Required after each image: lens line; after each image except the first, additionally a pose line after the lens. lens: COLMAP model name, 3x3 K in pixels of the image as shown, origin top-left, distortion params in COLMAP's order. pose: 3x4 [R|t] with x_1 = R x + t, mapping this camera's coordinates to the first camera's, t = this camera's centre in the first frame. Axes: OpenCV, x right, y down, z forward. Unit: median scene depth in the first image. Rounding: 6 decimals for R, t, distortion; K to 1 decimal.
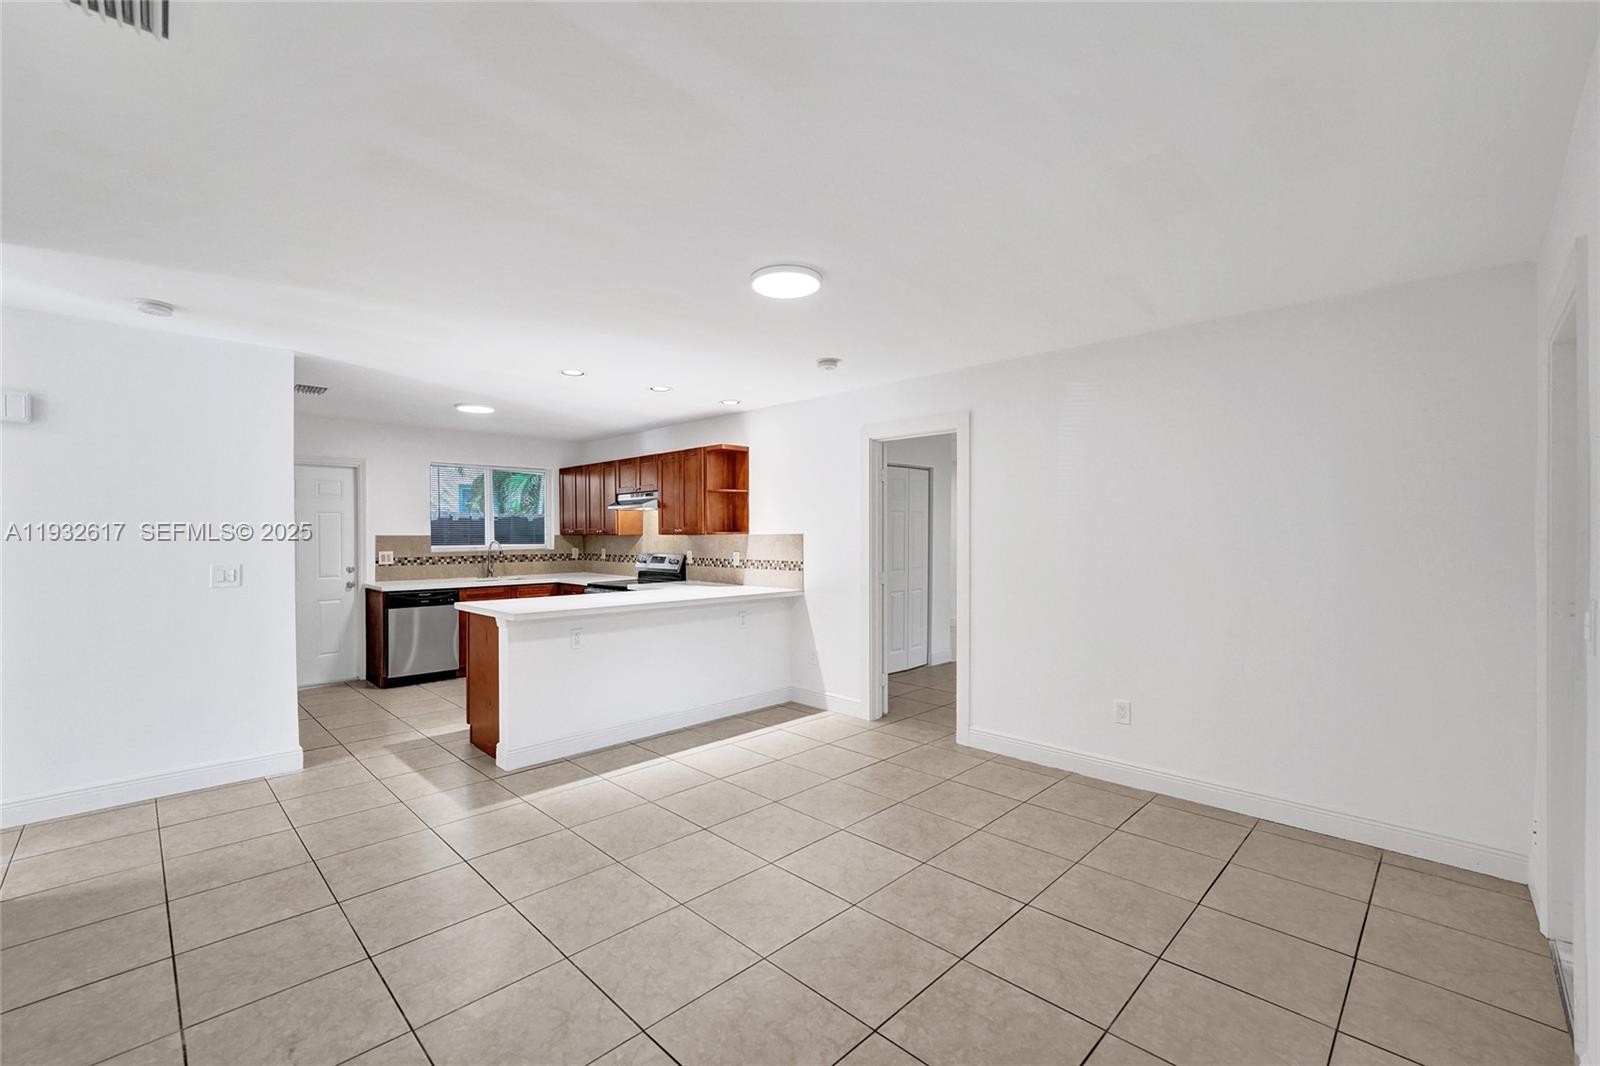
lens RADIAL K [[676.9, 0, 795.9], [0, 676.9, 538.9], [0, 0, 1]] dist [-0.005880, 0.000692]
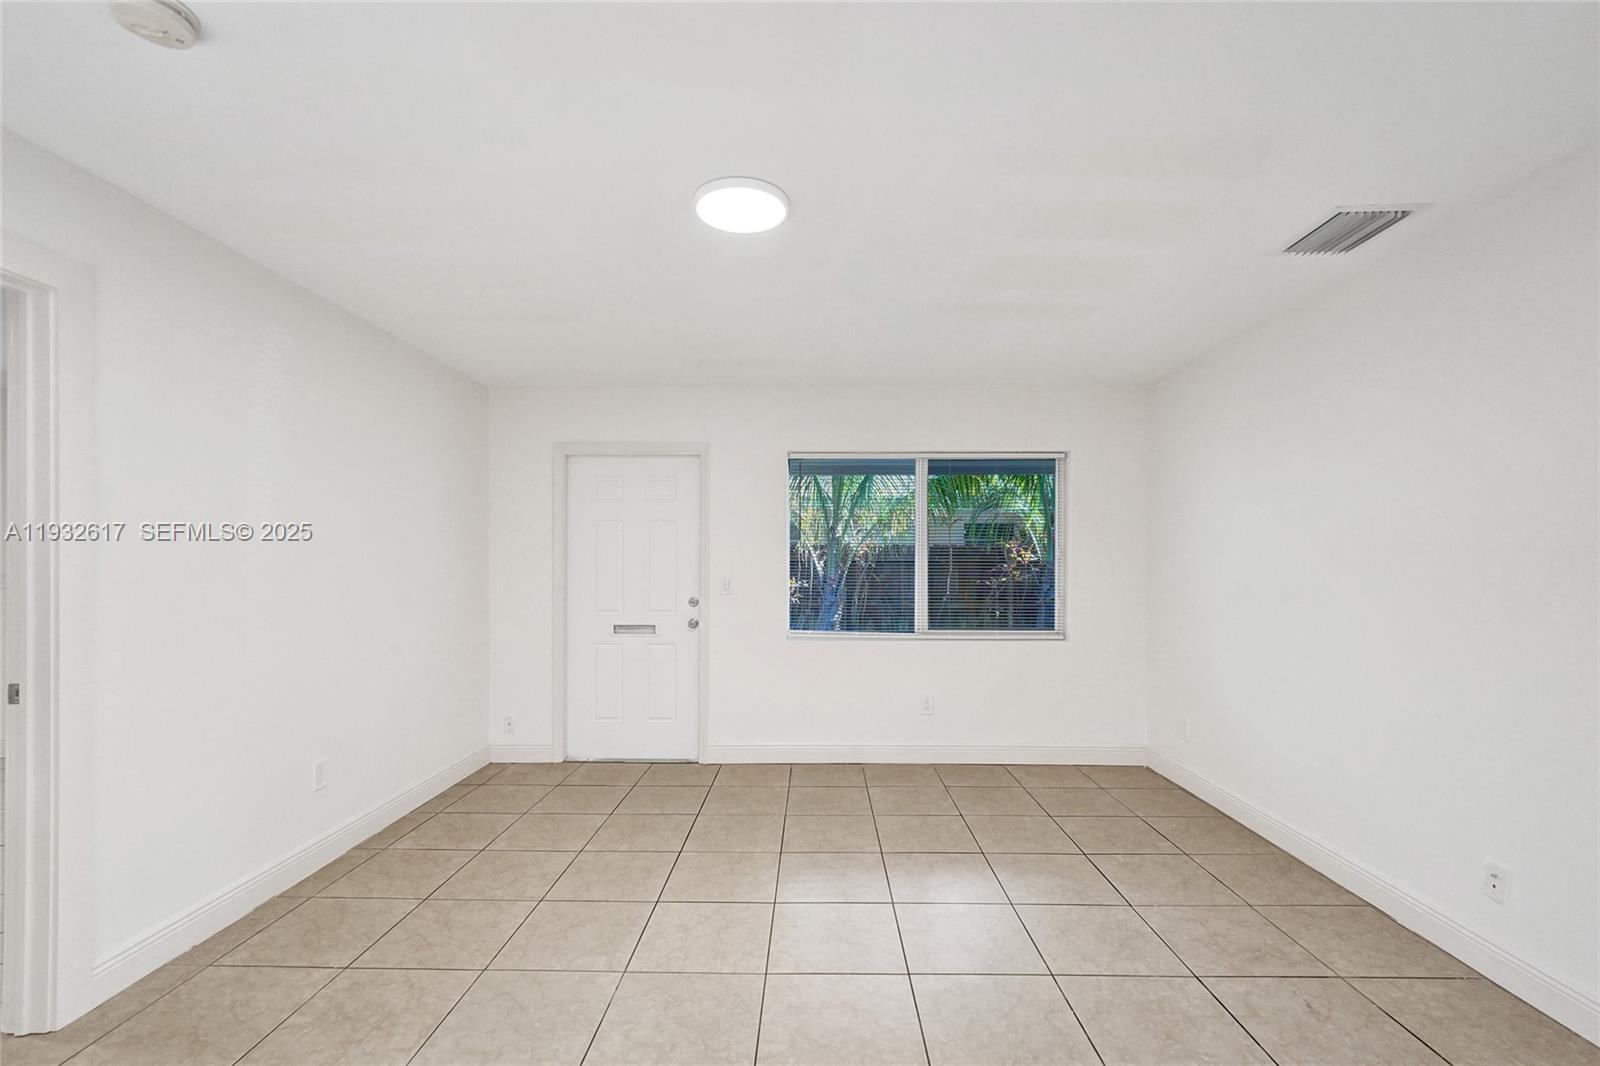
lens RADIAL K [[676.9, 0, 798.5], [0, 676.9, 568.4], [0, 0, 1]] dist [-0.005880, 0.000692]
pose [[-0.691144, -0.008948, 0.722662, -0.326854], [0.001631, 0.999902, 0.013940, 0.005260], [-0.722716, 0.010813, -0.691061, 0.803181]]
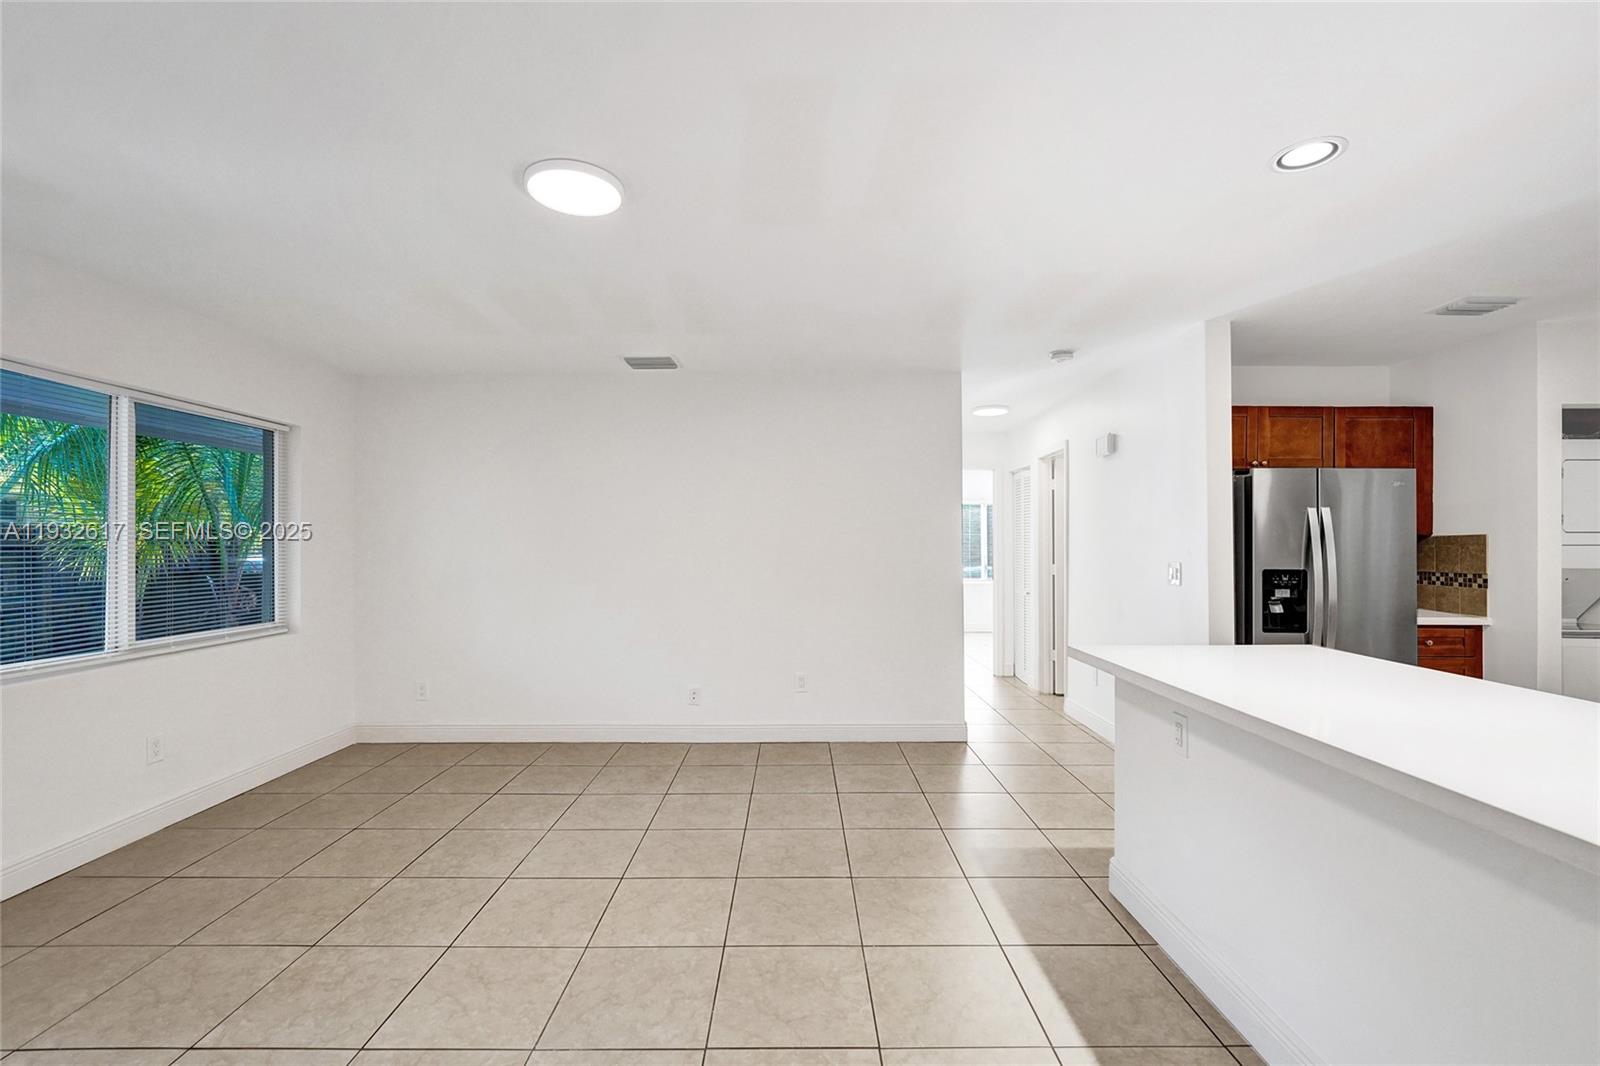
lens RADIAL K [[676.9, 0, 798.2], [0, 676.9, 545.5], [0, 0, 1]] dist [-0.005880, 0.000692]
pose [[-0.711217, 0.002565, -0.702967, 0.181746], [-0.000144, 0.999993, 0.003794, 0.005264], [0.702972, 0.002800, -0.711212, 0.927761]]
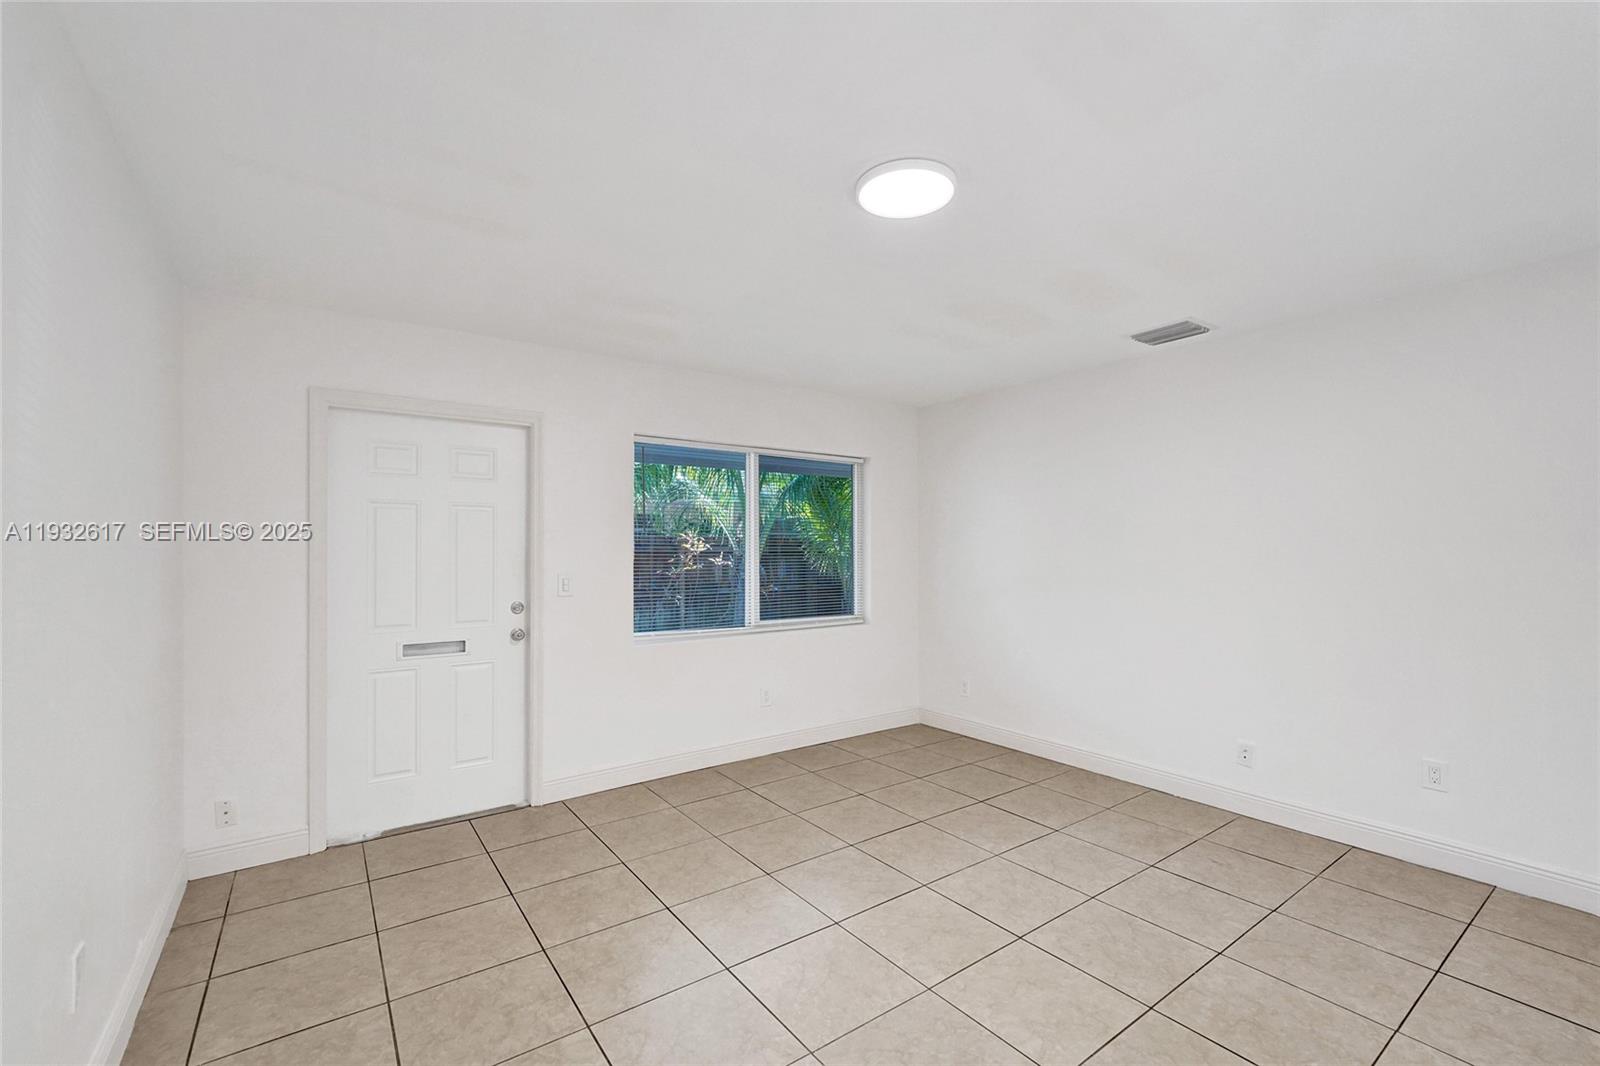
lens RADIAL K [[676.9, 0, 795.3], [0, 676.9, 548.4], [0, 0, 1]] dist [-0.005880, 0.000692]
pose [[-0.986204, 0.000761, 0.165534, -0.008045], [0.001299, 0.999994, 0.003139, -0.002342], [-0.165531, 0.003311, -0.986199, 0.939105]]
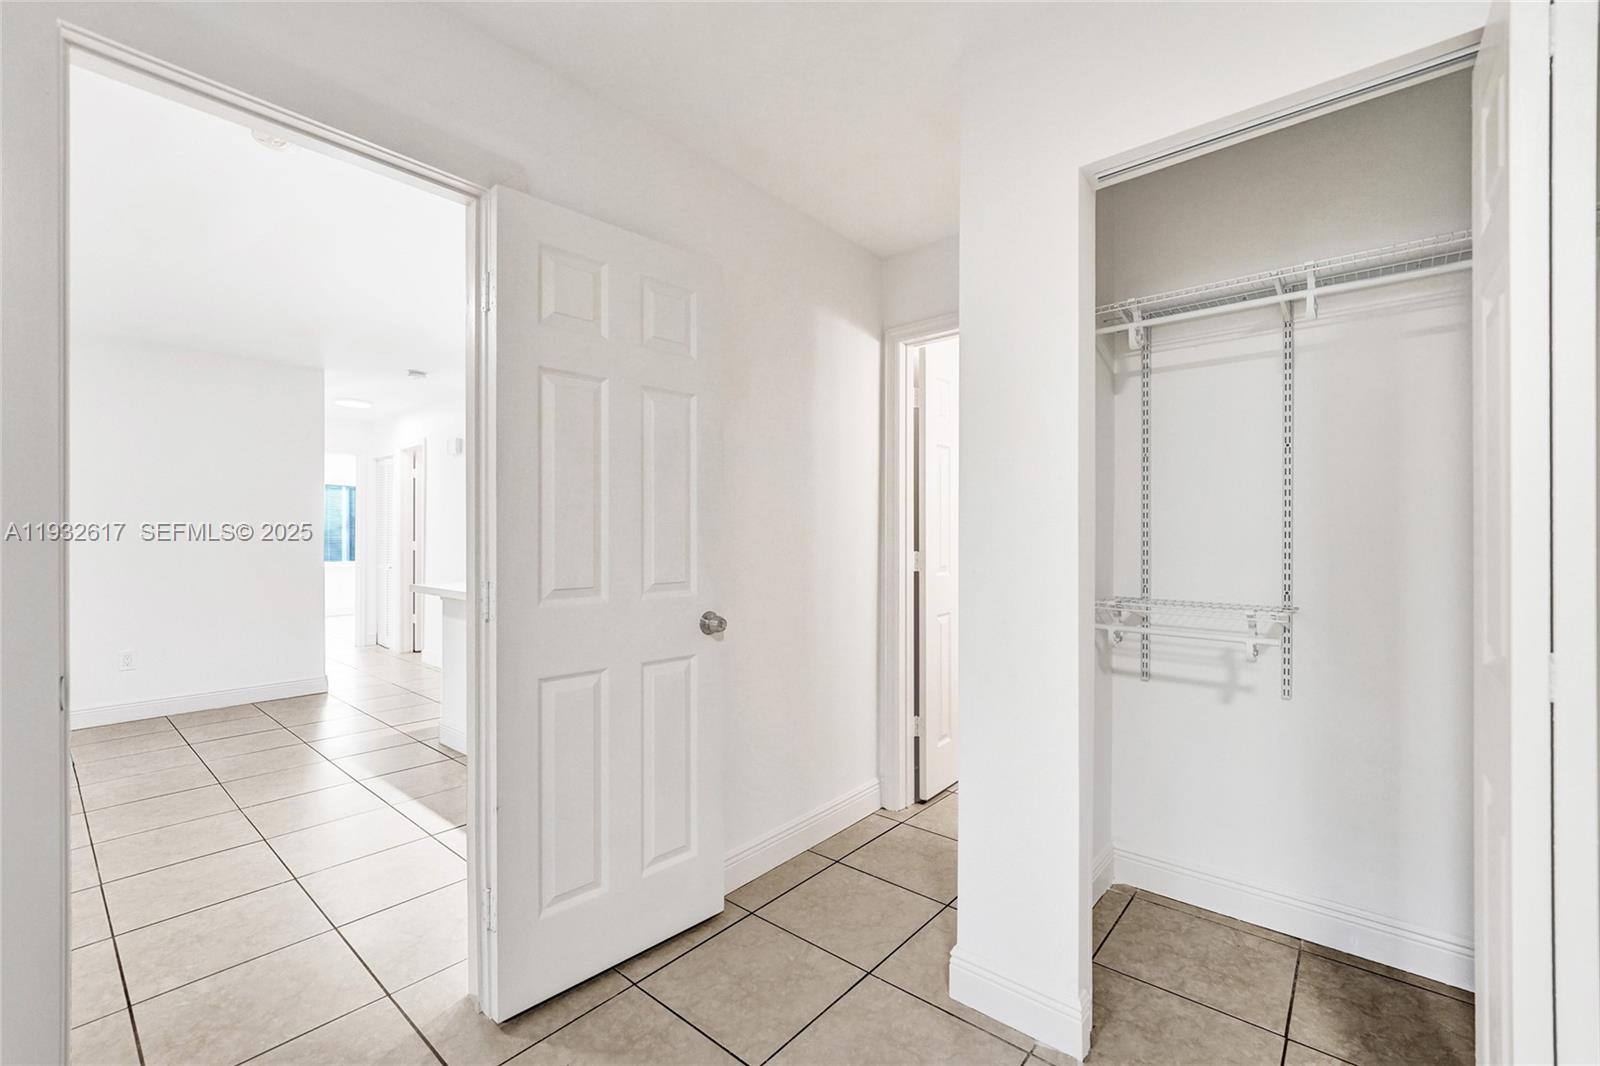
lens RADIAL K [[676.9, 0, 798.3], [0, 676.9, 533.4], [0, 0, 1]] dist [-0.005880, 0.000692]
pose [[0.067300, -0.002469, -0.997730, 0.451152], [-0.006569, 0.999974, -0.002917, 0.024321], [0.997711, 0.006751, 0.067282, 1.082909]]
